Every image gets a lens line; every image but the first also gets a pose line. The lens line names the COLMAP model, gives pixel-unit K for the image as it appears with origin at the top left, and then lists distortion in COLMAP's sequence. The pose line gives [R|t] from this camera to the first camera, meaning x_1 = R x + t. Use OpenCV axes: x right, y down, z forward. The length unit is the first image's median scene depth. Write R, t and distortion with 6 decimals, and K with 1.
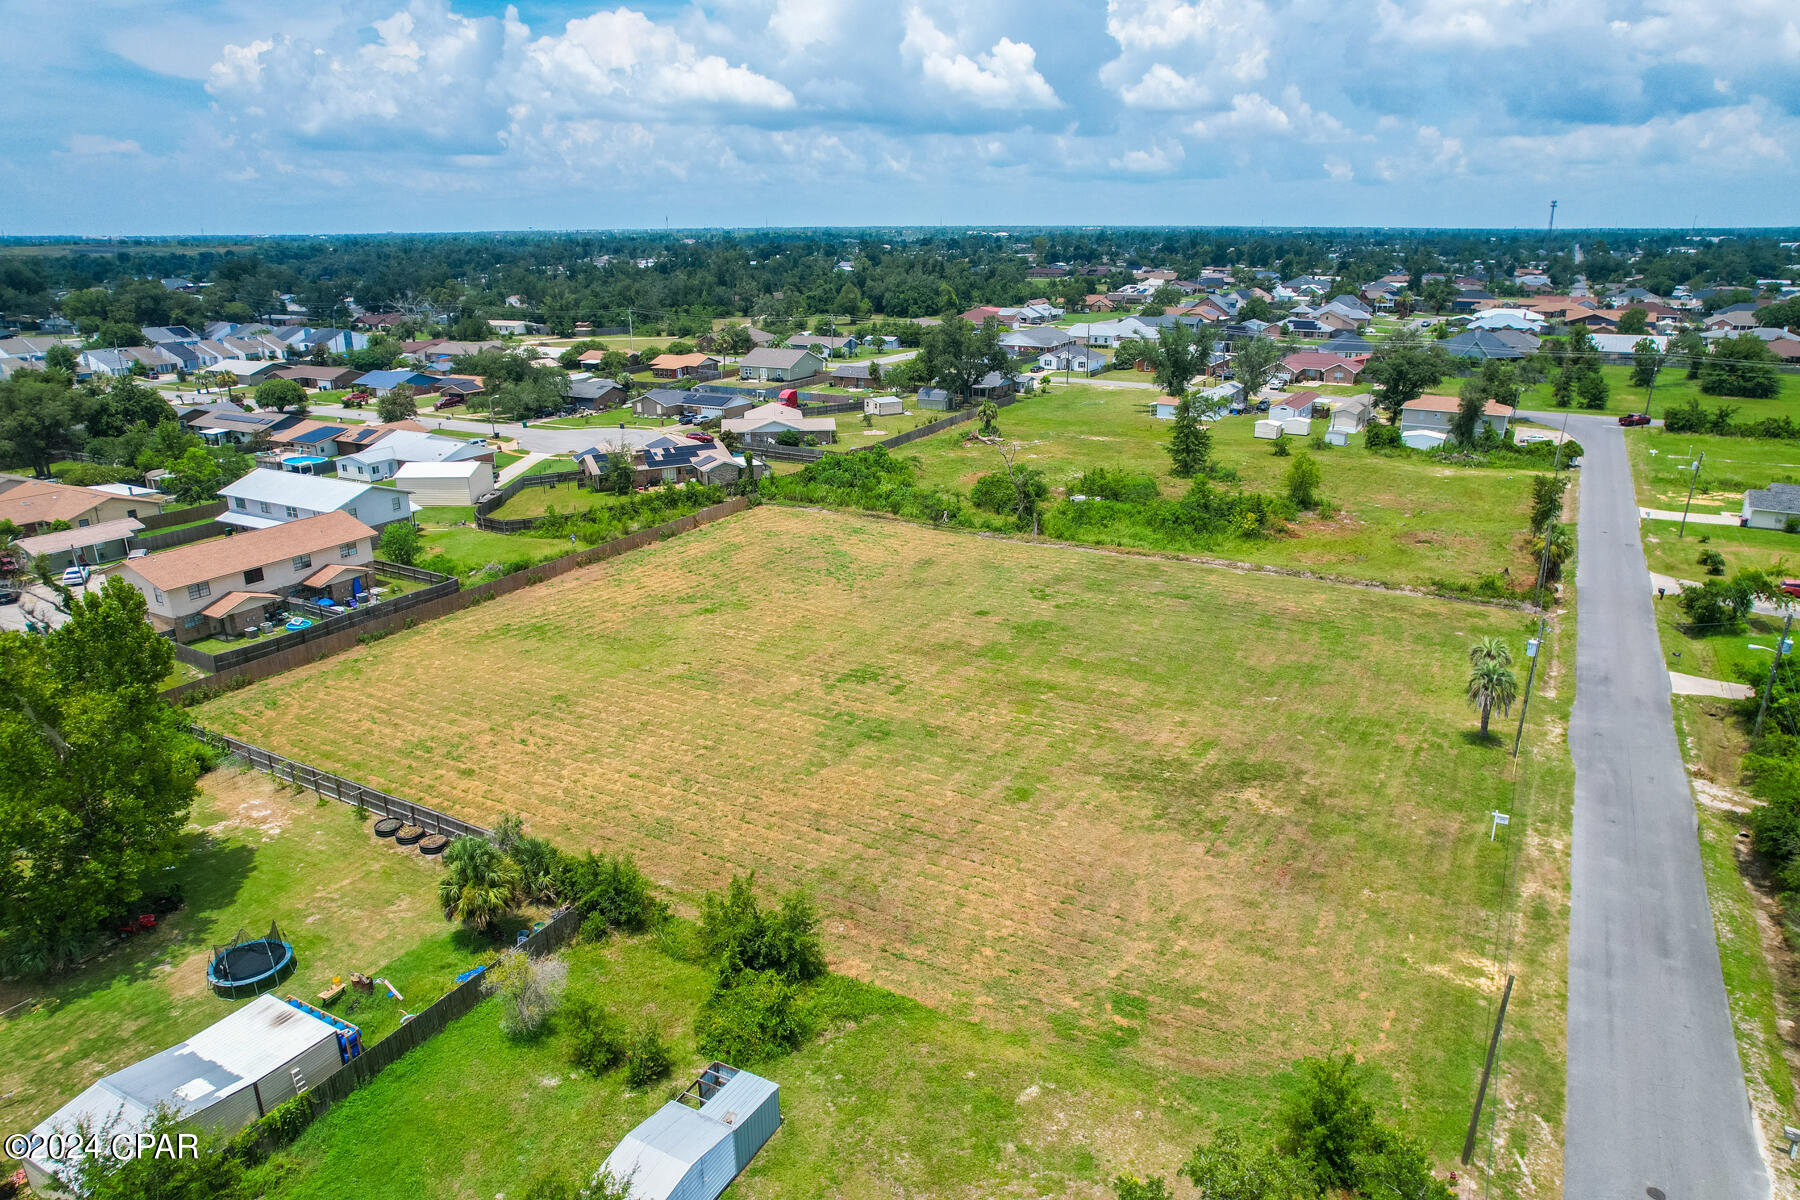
lens RADIAL K [[1147.4, 0, 909.6], [0, 1147.4, 613.9], [0, 0, 1]] dist [-0.080524, 0.073486]
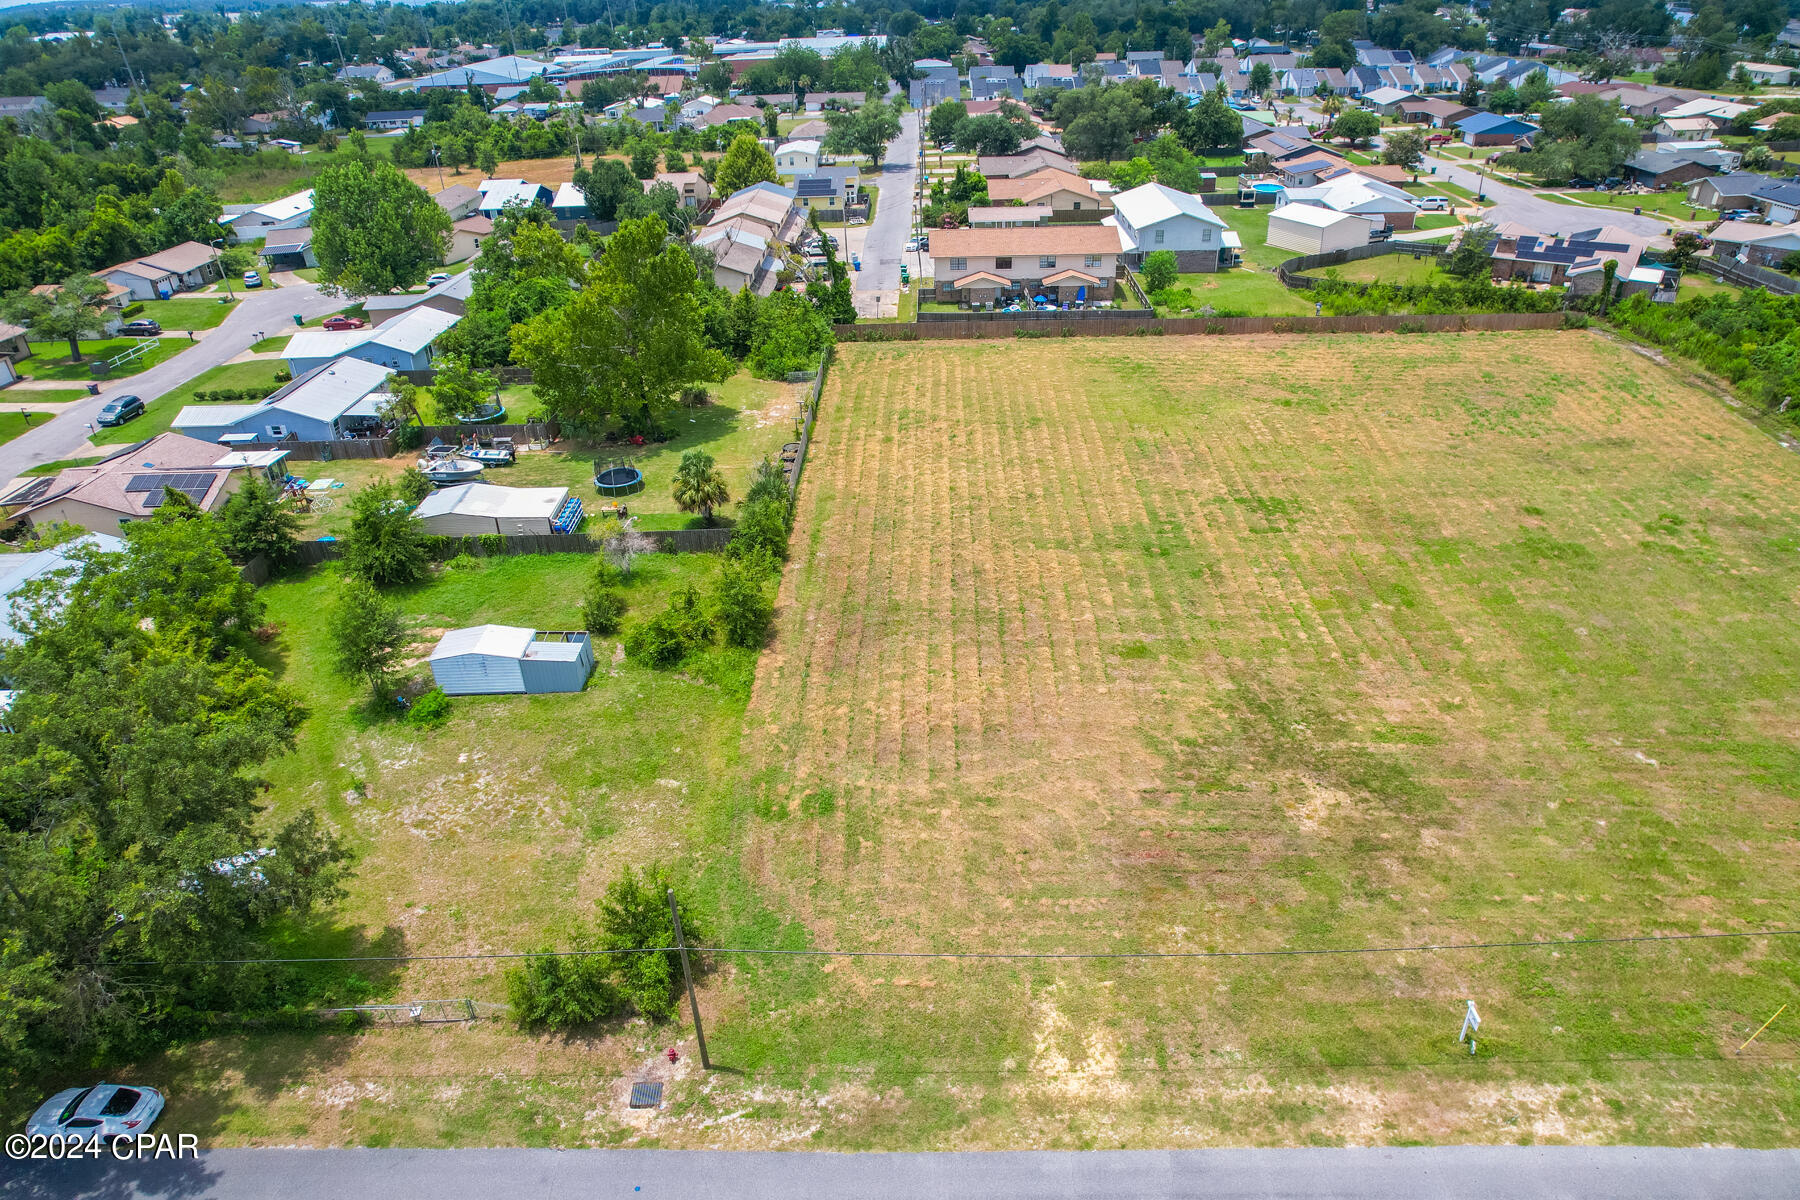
lens RADIAL K [[1147.4, 0, 909.6], [0, 1147.4, 613.9], [0, 0, 1]] dist [-0.080524, 0.073486]
pose [[0.474515, 0.431132, -0.767438, 0.463805], [-0.260759, 0.901559, 0.345249, -0.087934], [0.840738, 0.036290, 0.540224, 0.255071]]
